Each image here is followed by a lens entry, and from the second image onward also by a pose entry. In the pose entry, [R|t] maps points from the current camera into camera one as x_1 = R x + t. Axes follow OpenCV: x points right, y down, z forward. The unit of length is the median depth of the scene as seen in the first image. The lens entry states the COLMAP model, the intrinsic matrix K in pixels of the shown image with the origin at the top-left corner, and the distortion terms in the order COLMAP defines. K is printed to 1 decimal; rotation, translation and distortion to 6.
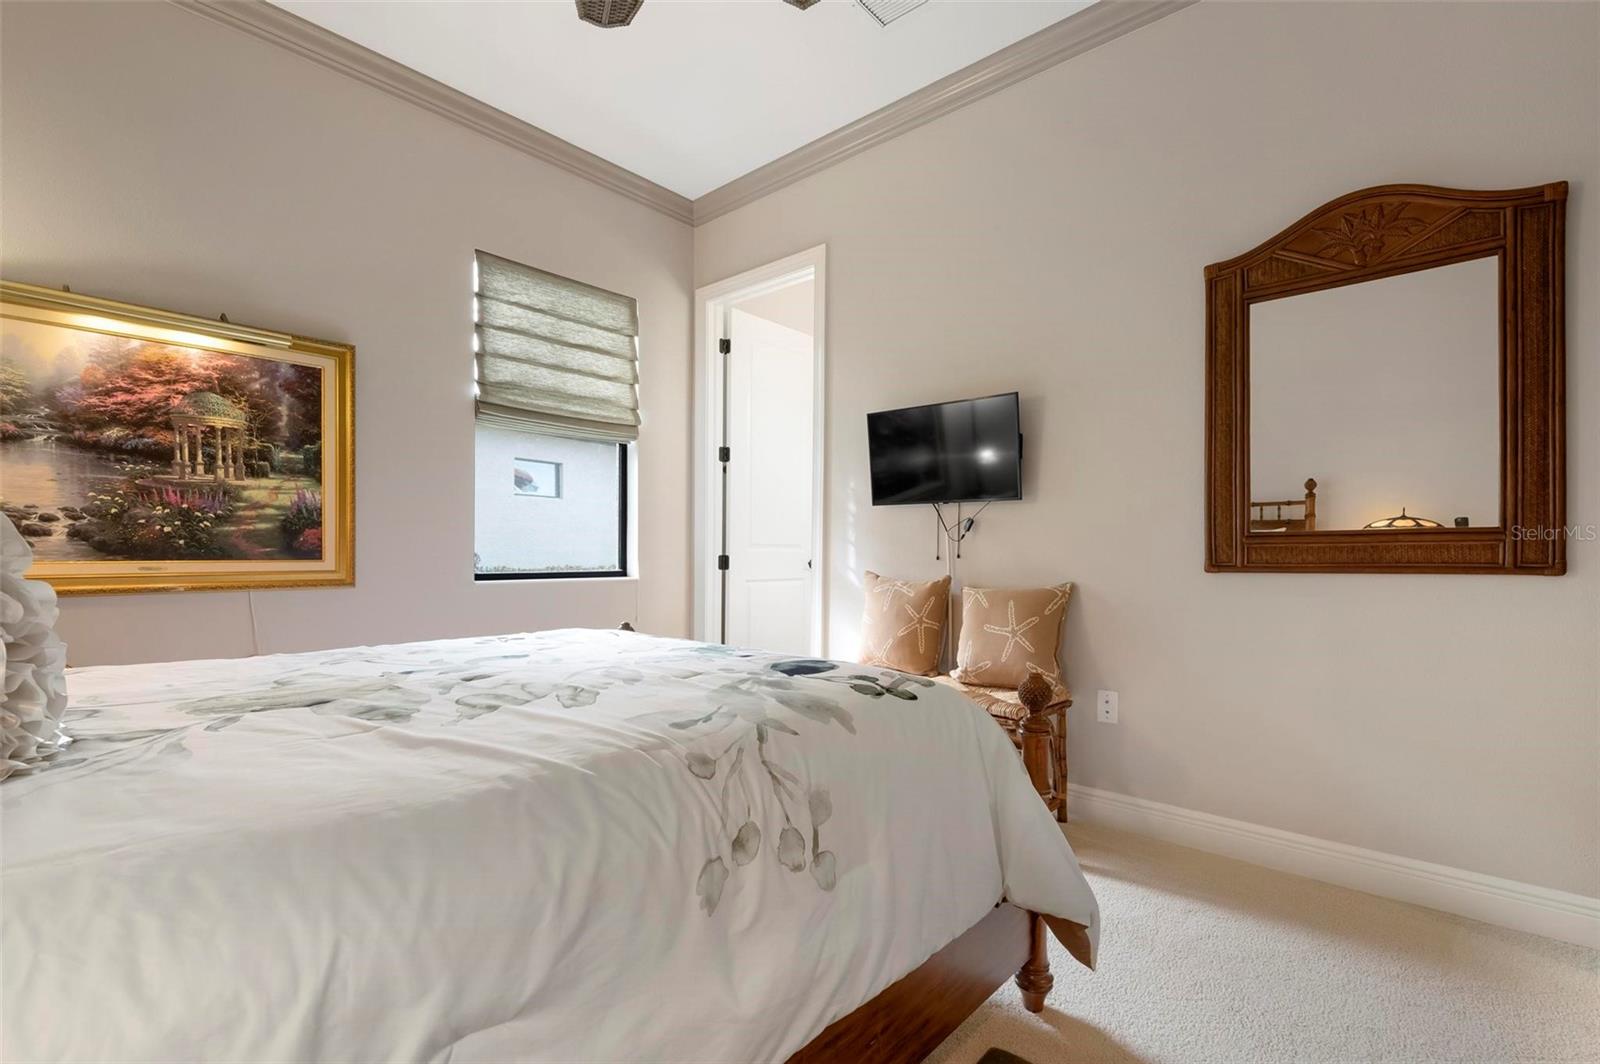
lens RADIAL K [[719.4, 0, 825.8], [0, 719.4, 551.2], [0, 0, 1]] dist [0.002320, -0.000662]
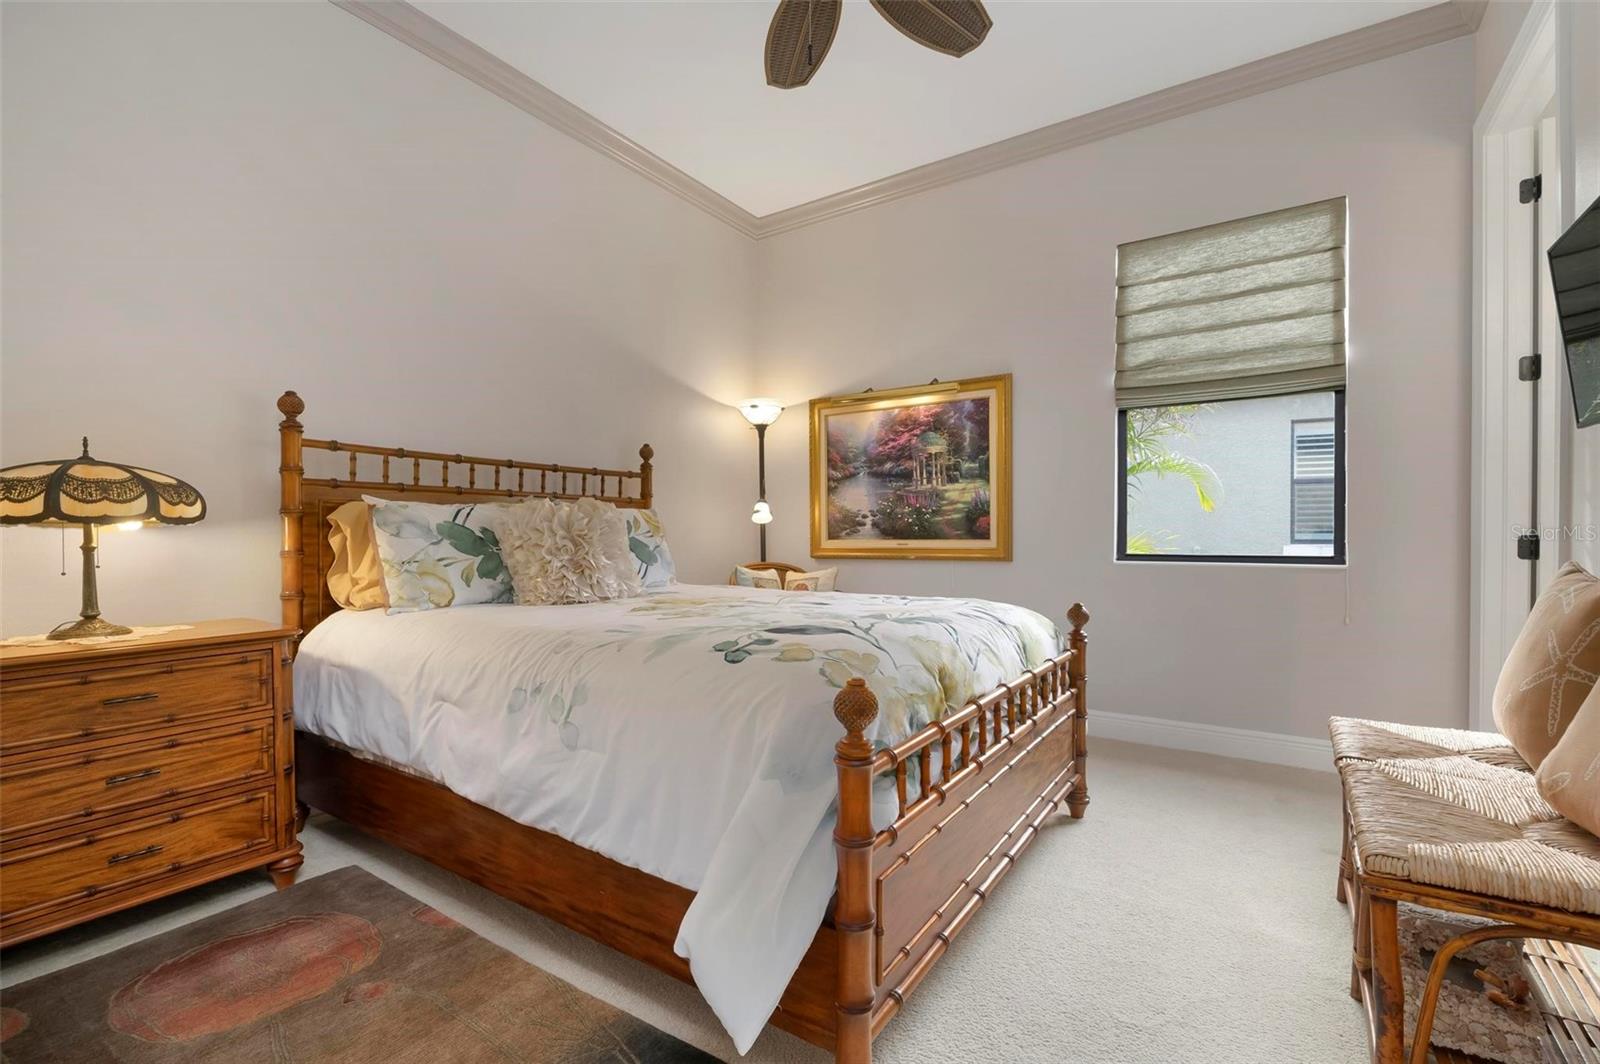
lens RADIAL K [[719.4, 0, 800.7], [0, 719.4, 537.4], [0, 0, 1]] dist [0.002320, -0.000662]
pose [[0.123898, -0.005101, -0.992282, 0.619819], [0.002905, 0.999984, -0.004778, 0.013913], [0.992291, -0.002290, 0.123911, 0.511392]]
